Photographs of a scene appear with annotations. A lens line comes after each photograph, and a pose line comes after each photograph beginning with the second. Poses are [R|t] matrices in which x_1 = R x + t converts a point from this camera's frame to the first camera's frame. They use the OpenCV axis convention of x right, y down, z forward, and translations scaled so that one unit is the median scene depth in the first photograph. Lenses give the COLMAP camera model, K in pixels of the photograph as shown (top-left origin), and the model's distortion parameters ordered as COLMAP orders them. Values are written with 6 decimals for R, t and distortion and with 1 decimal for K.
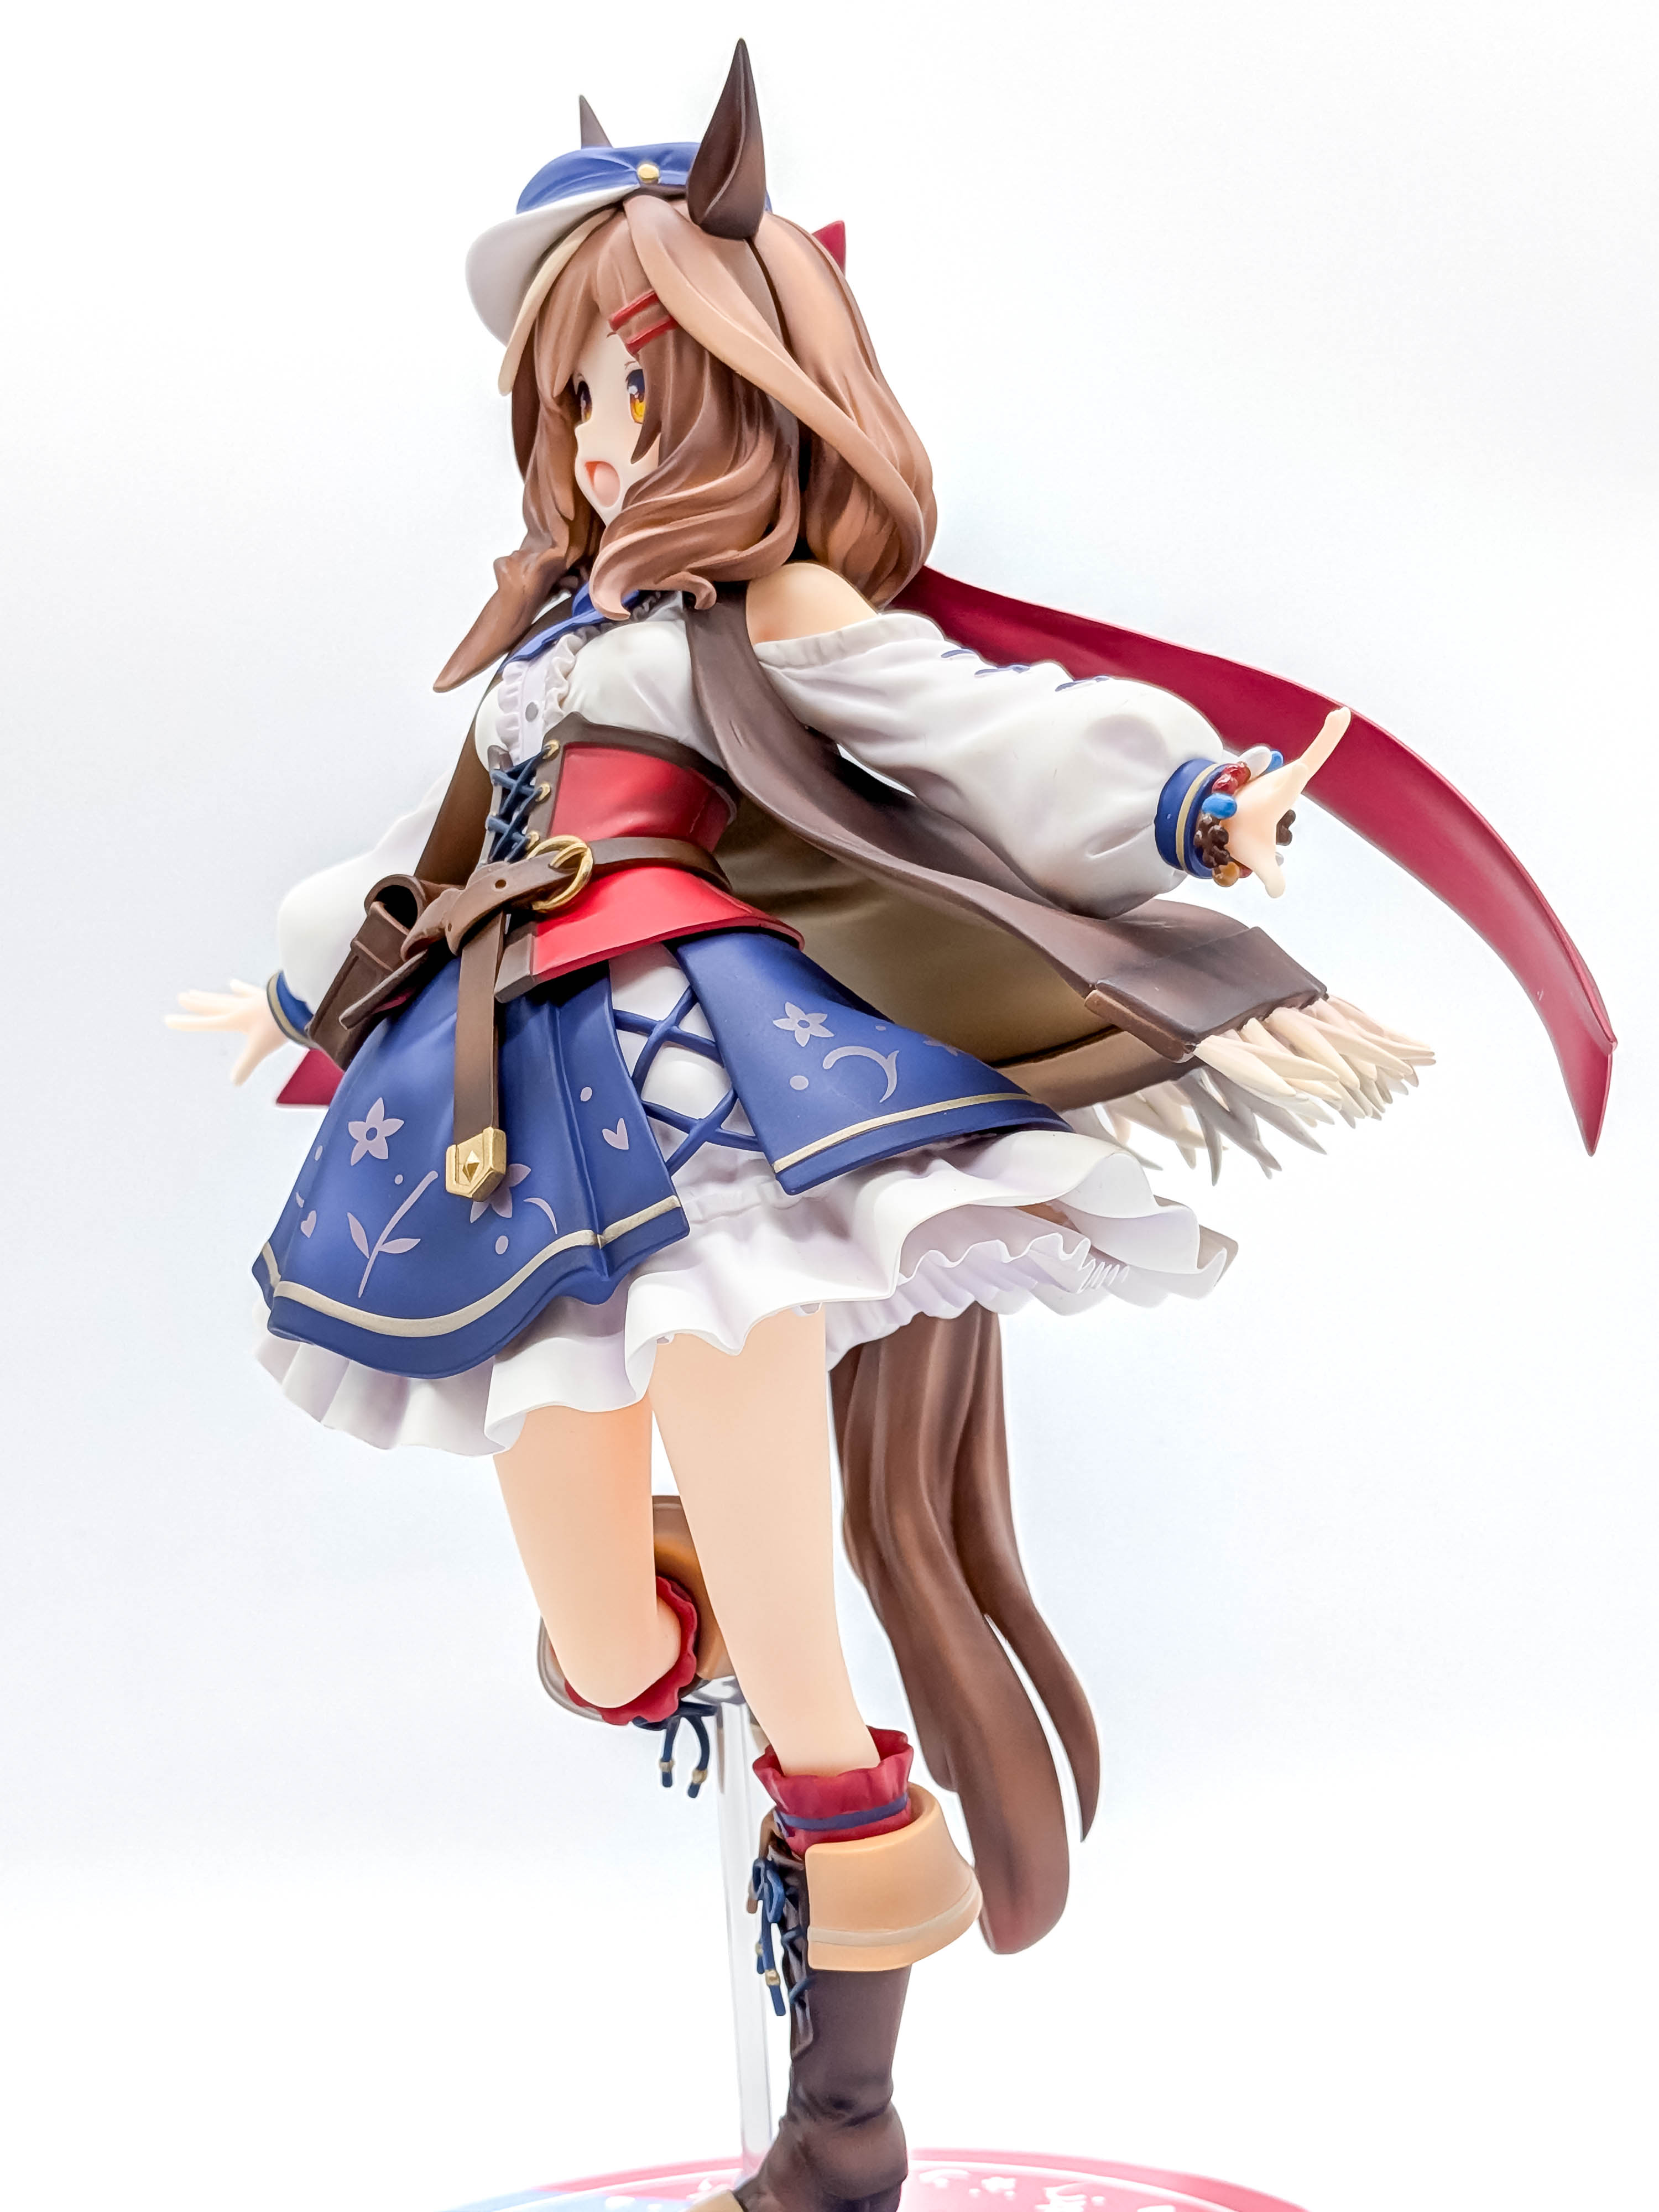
lens RADIAL K [[3271.2, 0, 892.7], [0, 3271.2, 1153.5], [0, 0, 1]] dist [0.080798, 0.000000]
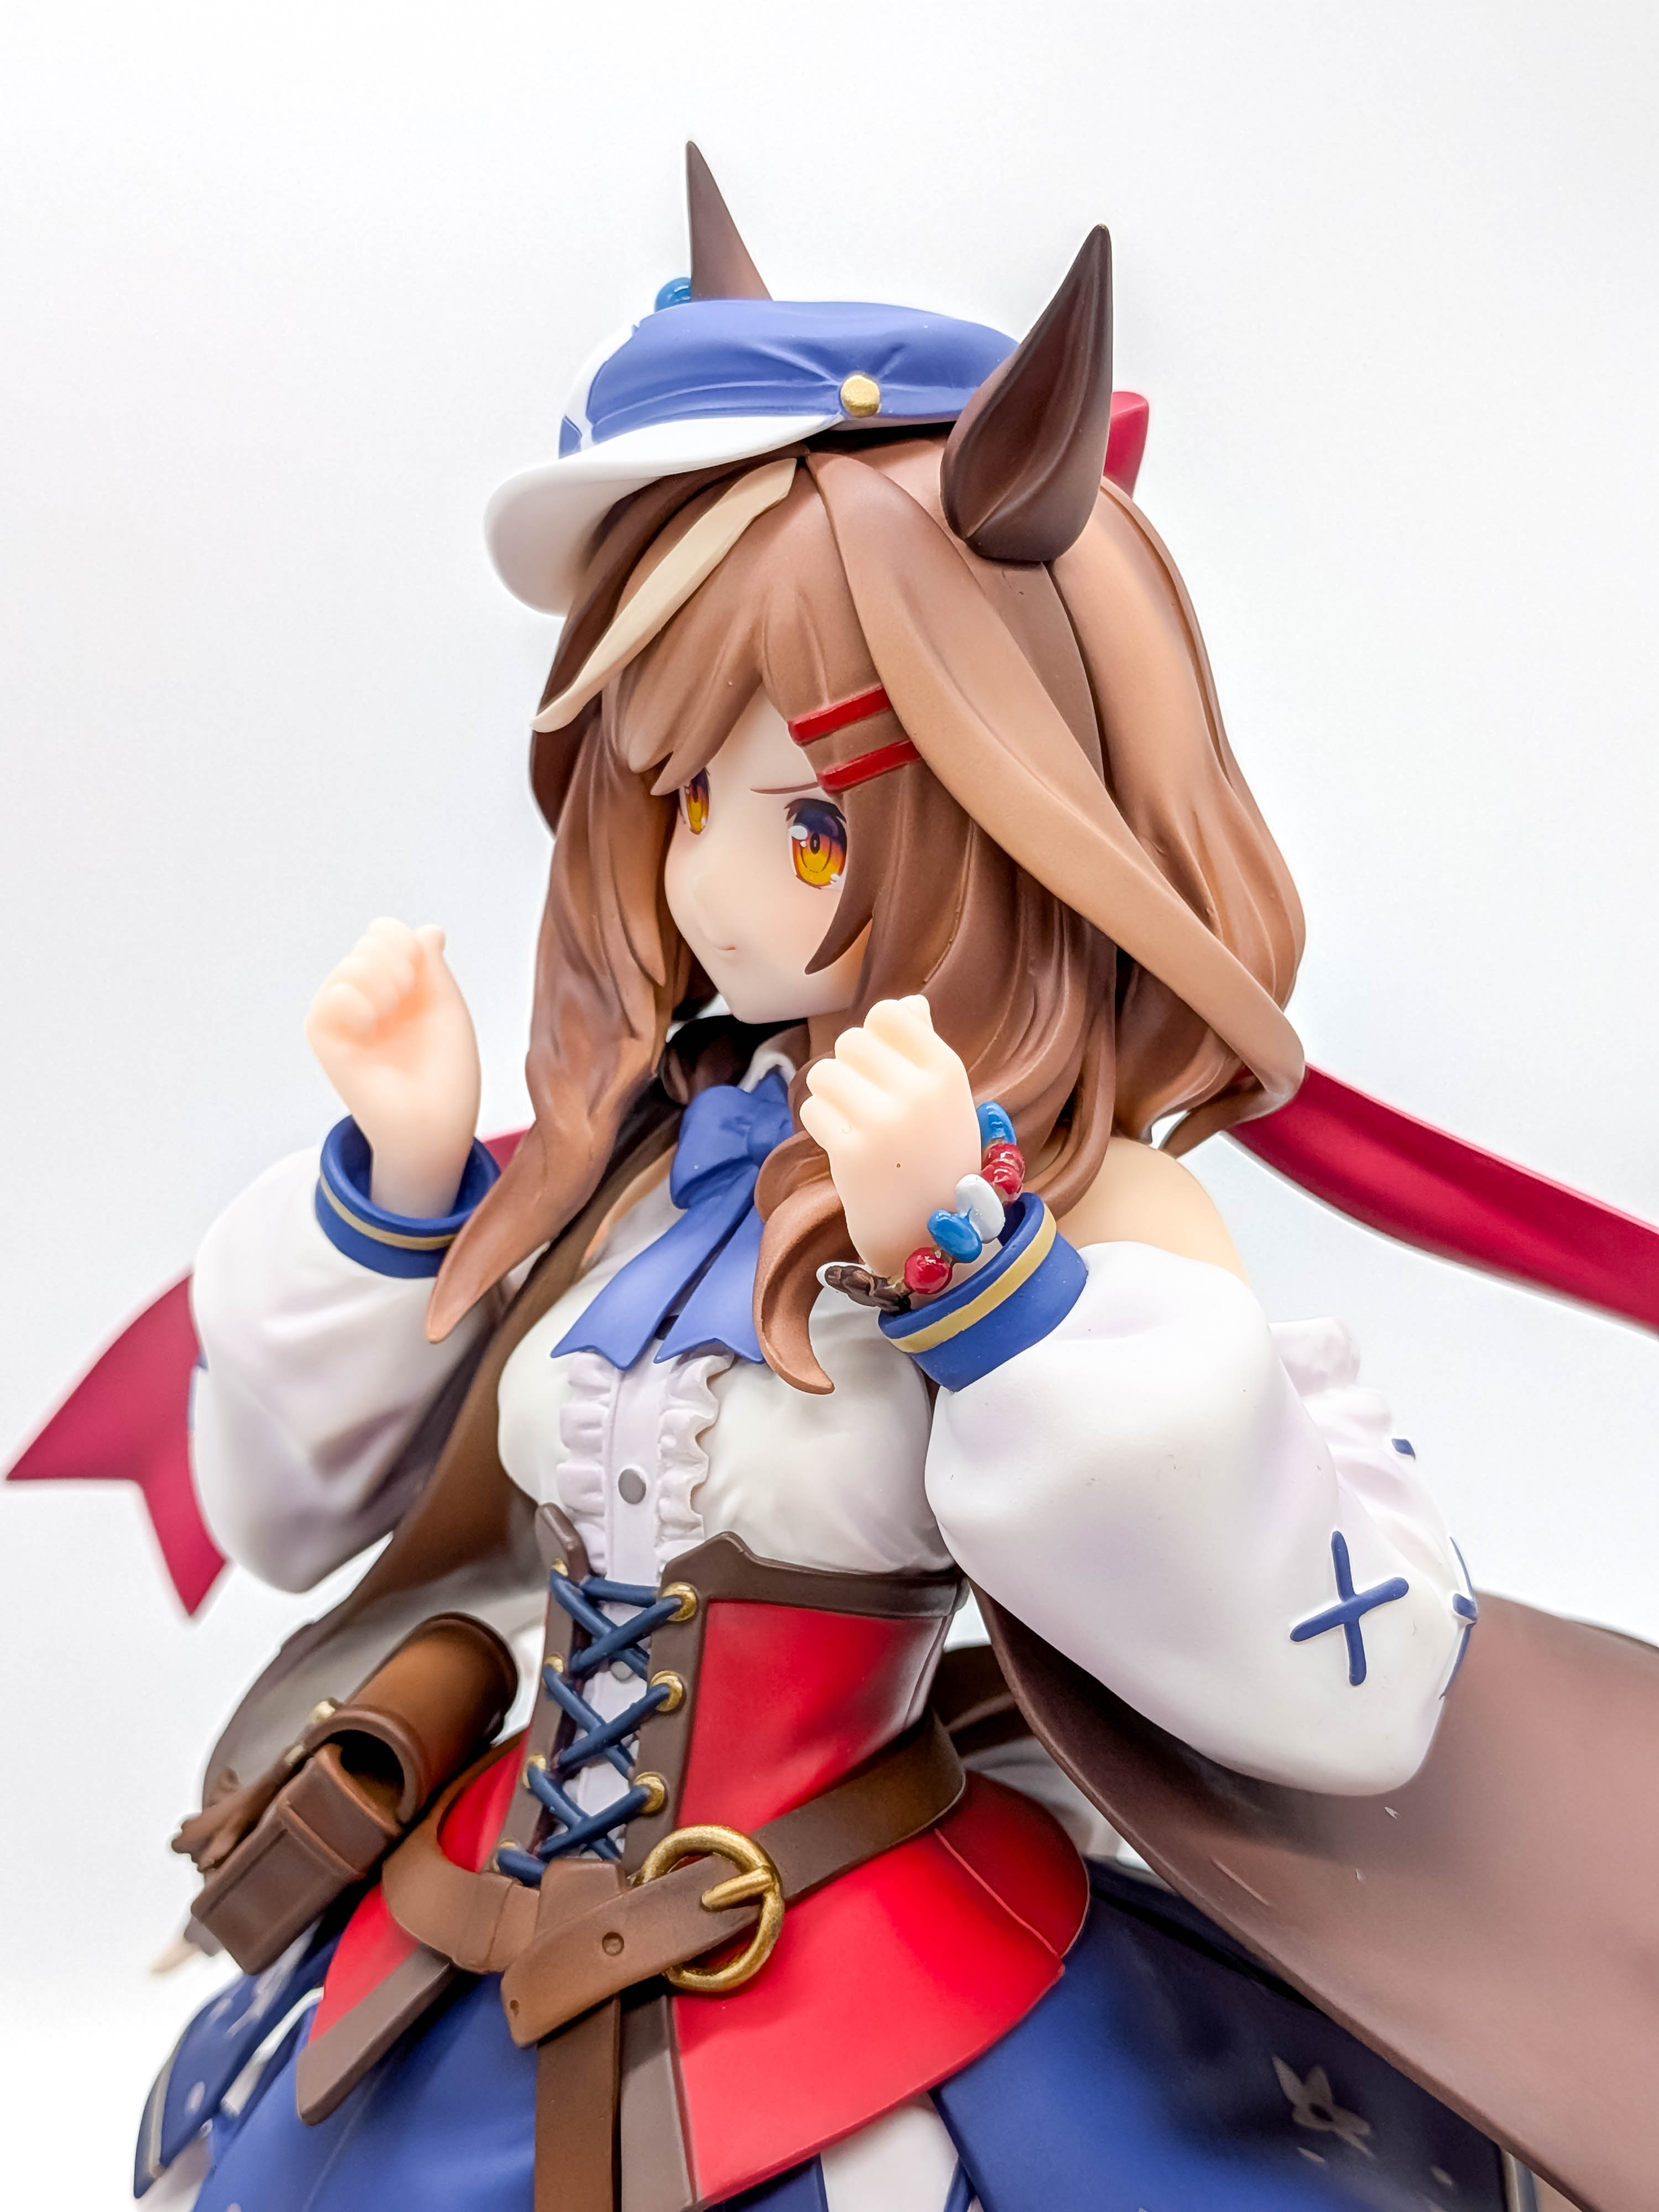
lens RADIAL K [[3271.2, 0, 885.0], [0, 3271.2, 1107.2], [0, 0, 1]] dist [0.080798, 0.000000]
pose [[0.987790, 0.019571, 0.154554, -0.151407], [-0.066462, 0.950207, 0.304449, -0.358071], [-0.140900, -0.311004, 0.939906, 0.489369]]
